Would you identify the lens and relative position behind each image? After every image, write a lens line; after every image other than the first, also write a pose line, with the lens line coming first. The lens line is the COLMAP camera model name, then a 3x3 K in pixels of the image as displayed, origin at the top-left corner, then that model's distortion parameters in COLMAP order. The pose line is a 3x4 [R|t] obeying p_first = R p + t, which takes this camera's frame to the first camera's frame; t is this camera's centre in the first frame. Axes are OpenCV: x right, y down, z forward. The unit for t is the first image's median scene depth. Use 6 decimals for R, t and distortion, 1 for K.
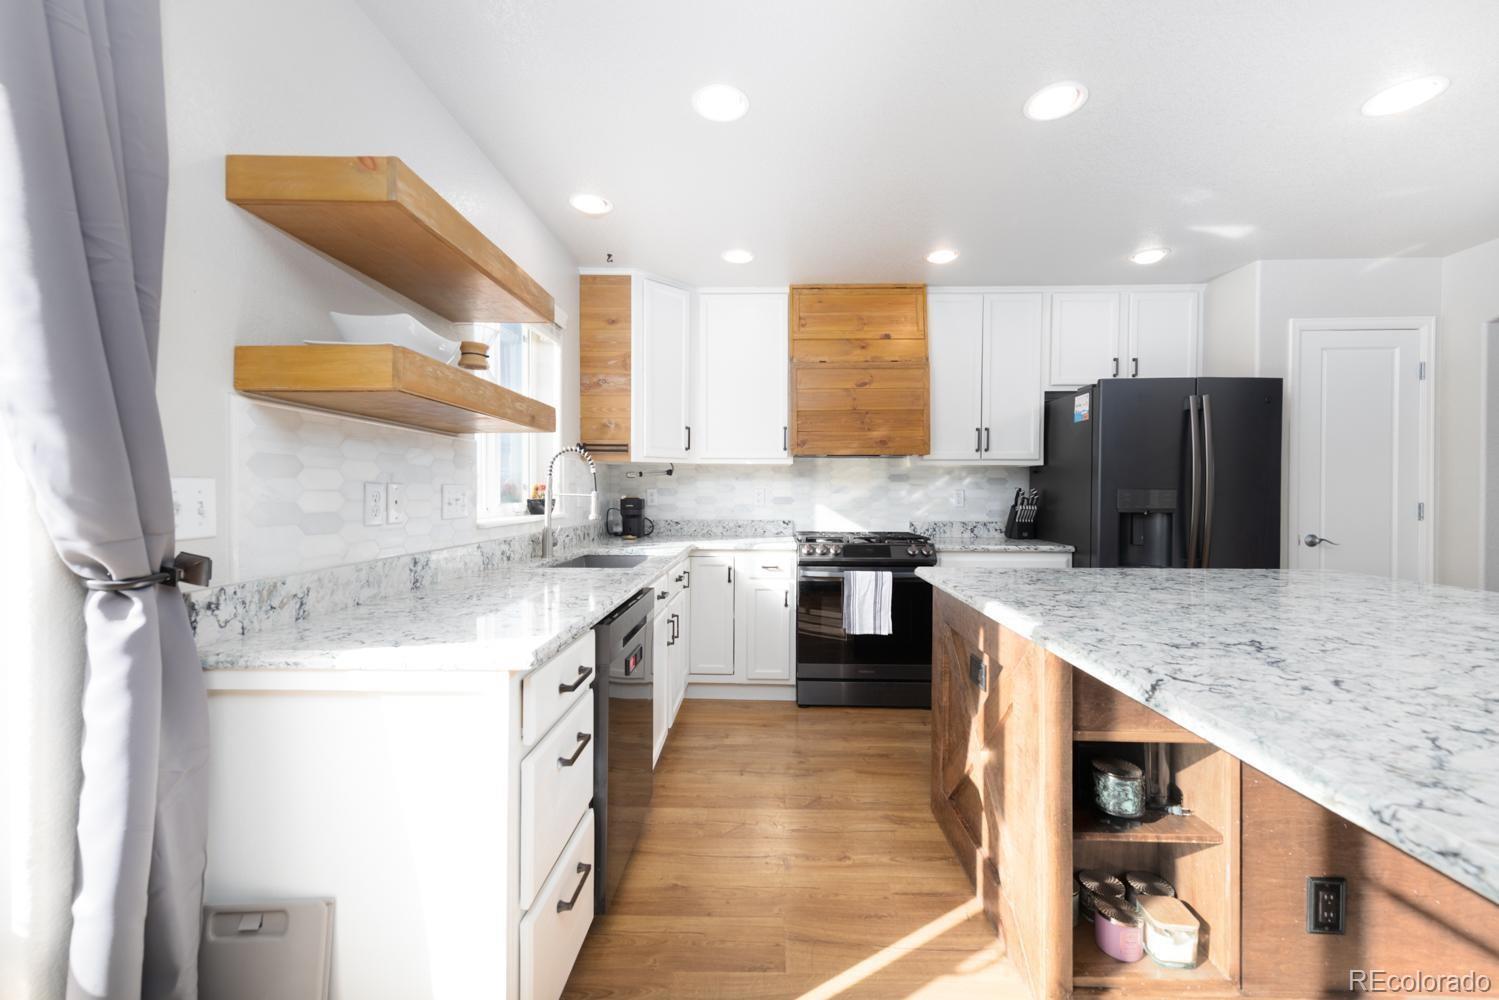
lens RADIAL K [[591.4, 0, 749.5], [0, 591.4, 500.0], [0, 0, 1]] dist [0.000245, 0.000015]
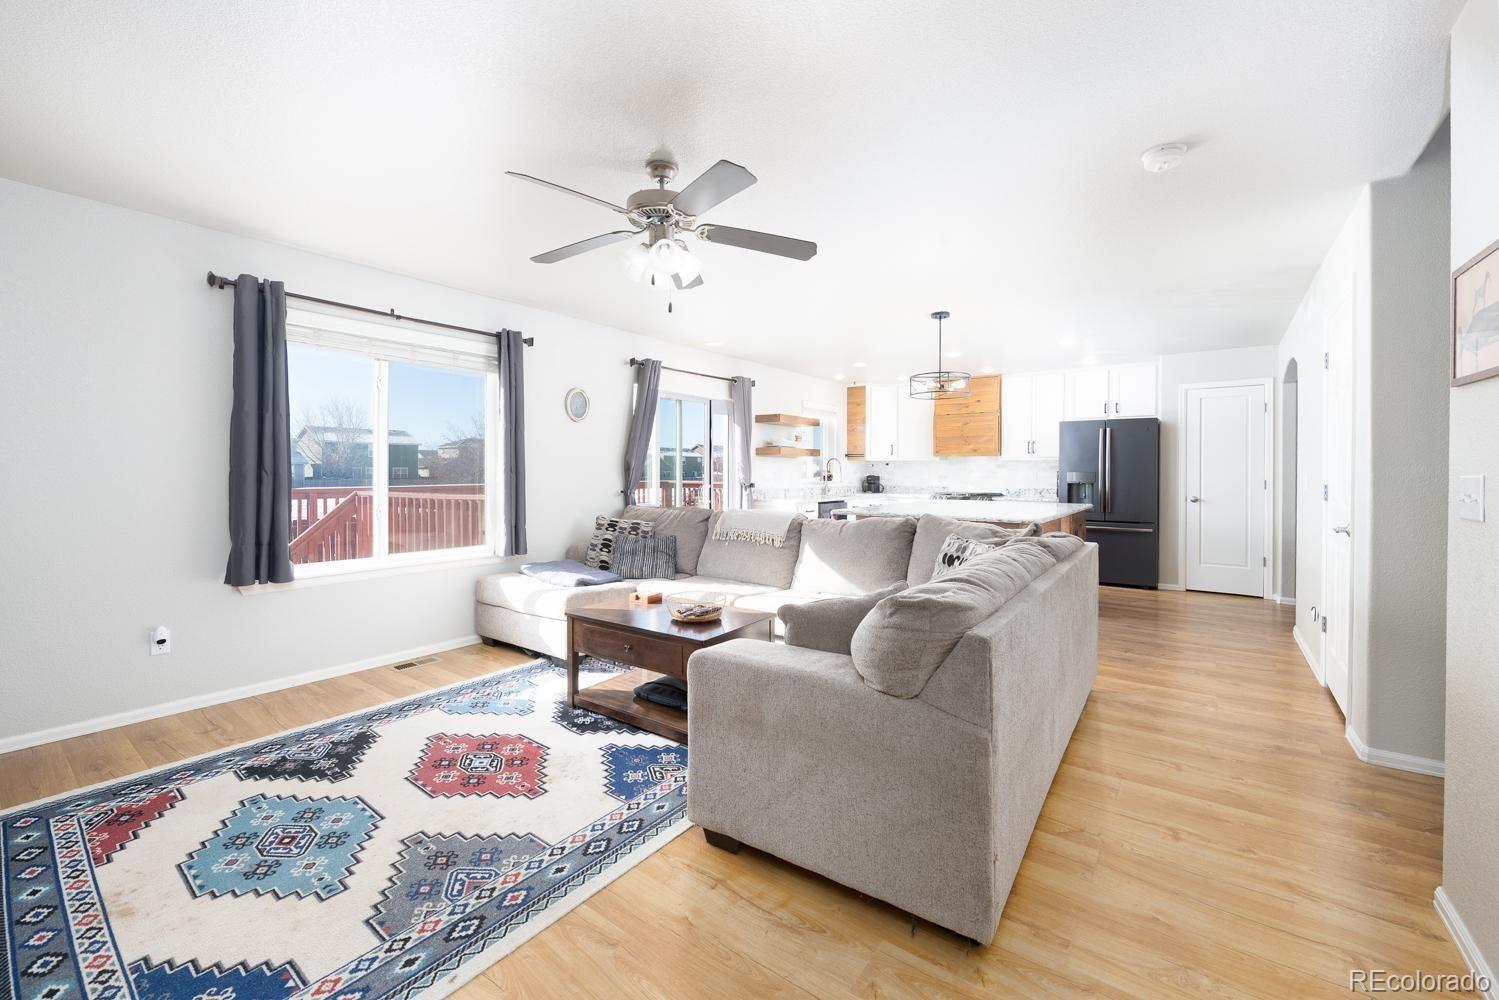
lens RADIAL K [[591.4, 0, 749.5], [0, 591.4, 500.0], [0, 0, 1]] dist [0.000245, 0.000015]
pose [[0.812153, 0.028893, -0.582729, 0.855751], [-0.006998, 0.999184, 0.039788, 0.004279], [0.583403, -0.028236, 0.811692, -1.302470]]
